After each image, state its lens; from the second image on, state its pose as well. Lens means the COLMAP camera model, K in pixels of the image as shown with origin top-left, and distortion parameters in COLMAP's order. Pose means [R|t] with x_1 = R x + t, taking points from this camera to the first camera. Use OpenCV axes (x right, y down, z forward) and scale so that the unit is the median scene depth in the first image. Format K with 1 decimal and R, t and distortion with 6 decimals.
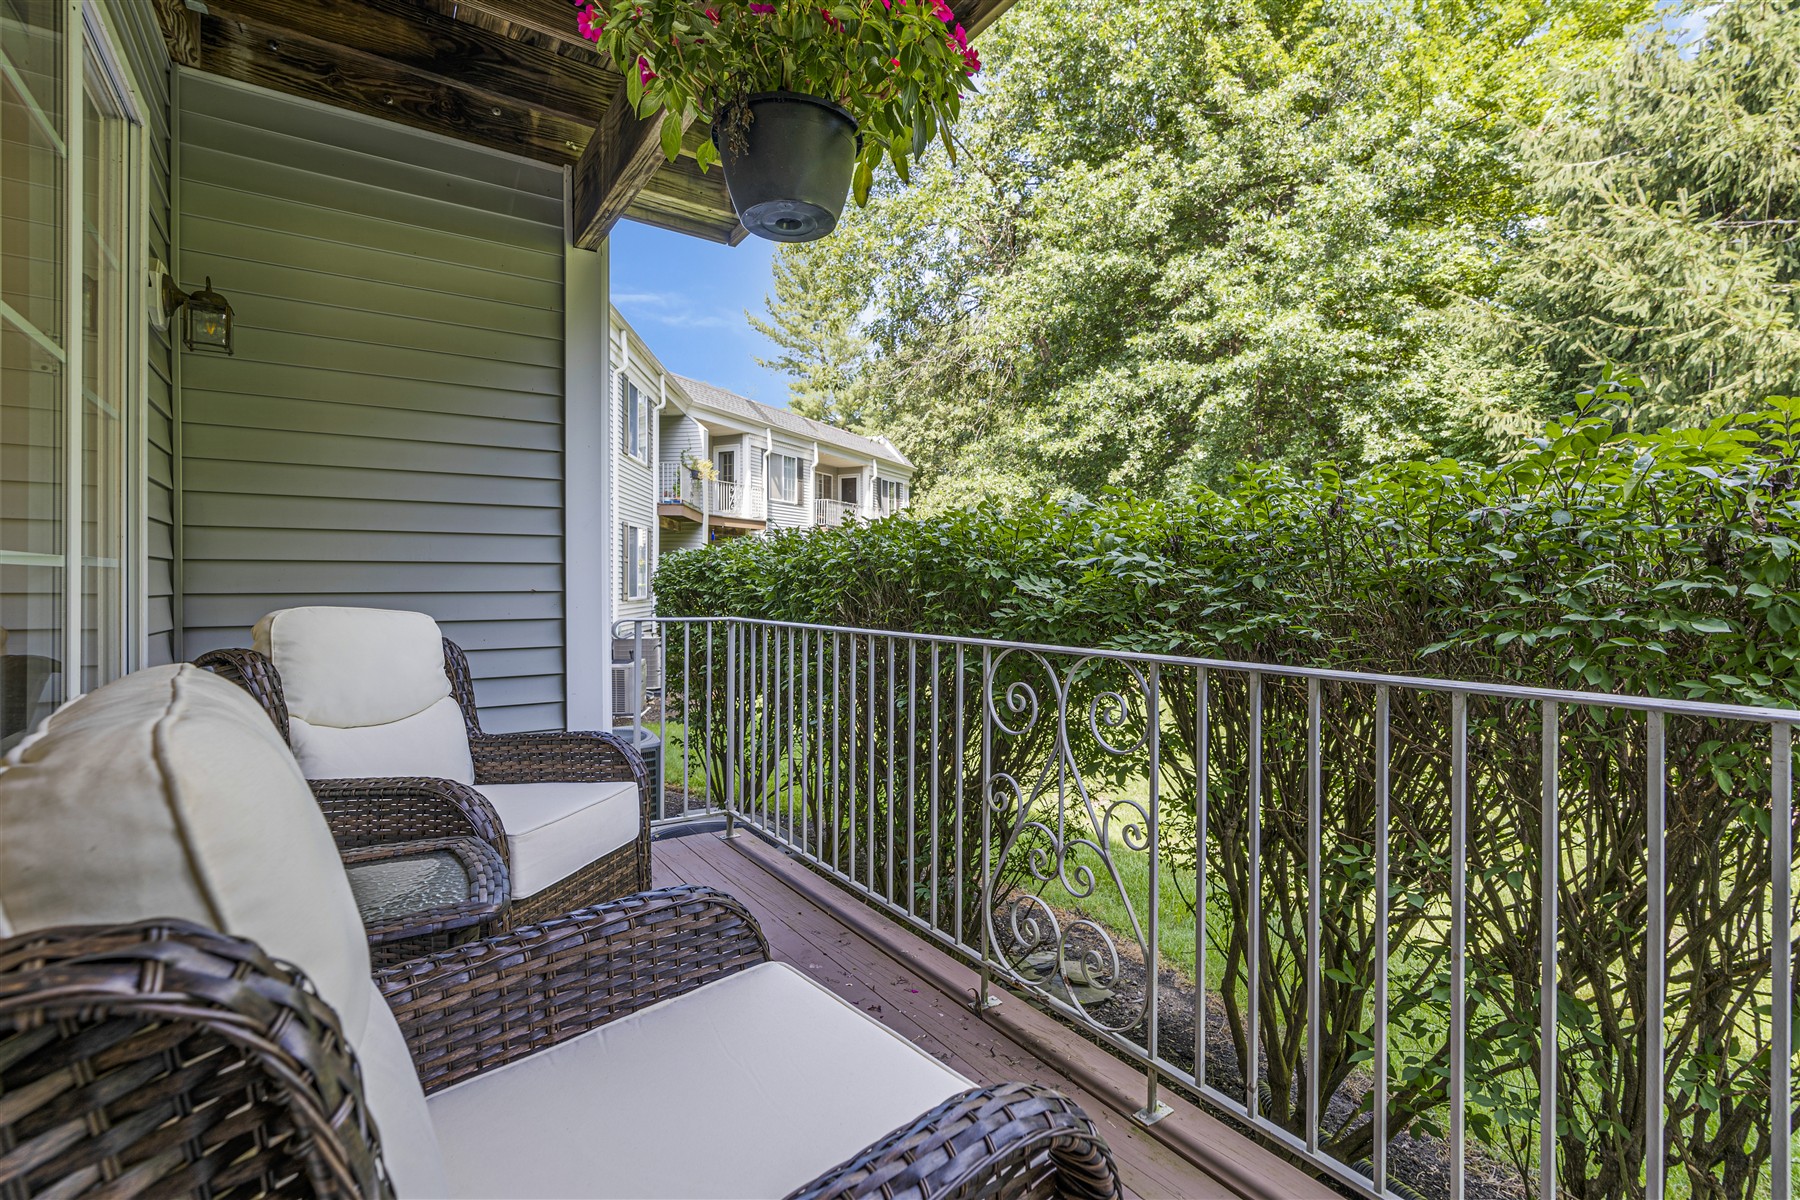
lens RADIAL K [[824.5, 0, 896.5], [0, 824.5, 593.1], [0, 0, 1]] dist [-0.003760, 0.003152]
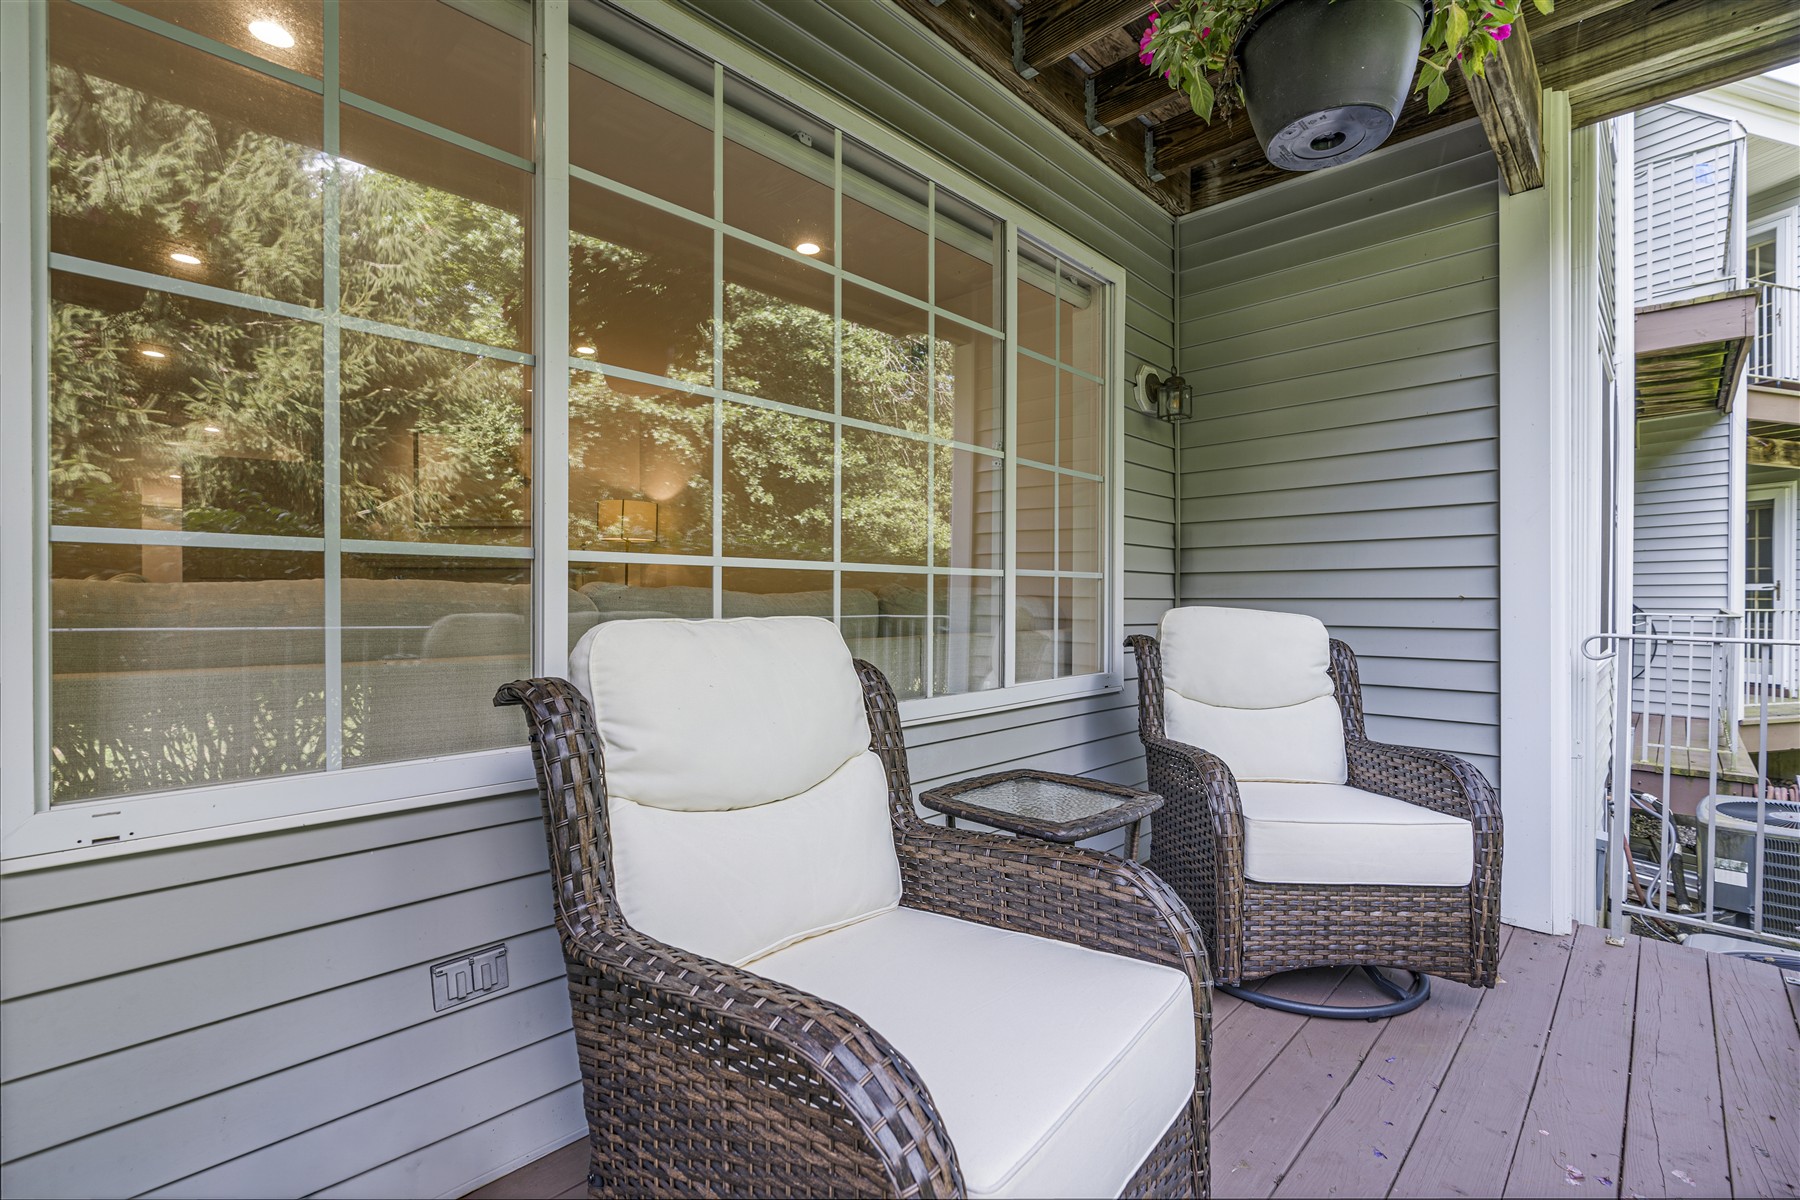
lens RADIAL K [[824.5, 0, 894.7], [0, 824.5, 595.7], [0, 0, 1]] dist [-0.003760, 0.003152]
pose [[0.211000, 0.002621, -0.977483, 0.358648], [-0.013598, 0.999908, -0.000254, 0.005040], [0.977391, 0.013345, 0.211016, 0.227717]]
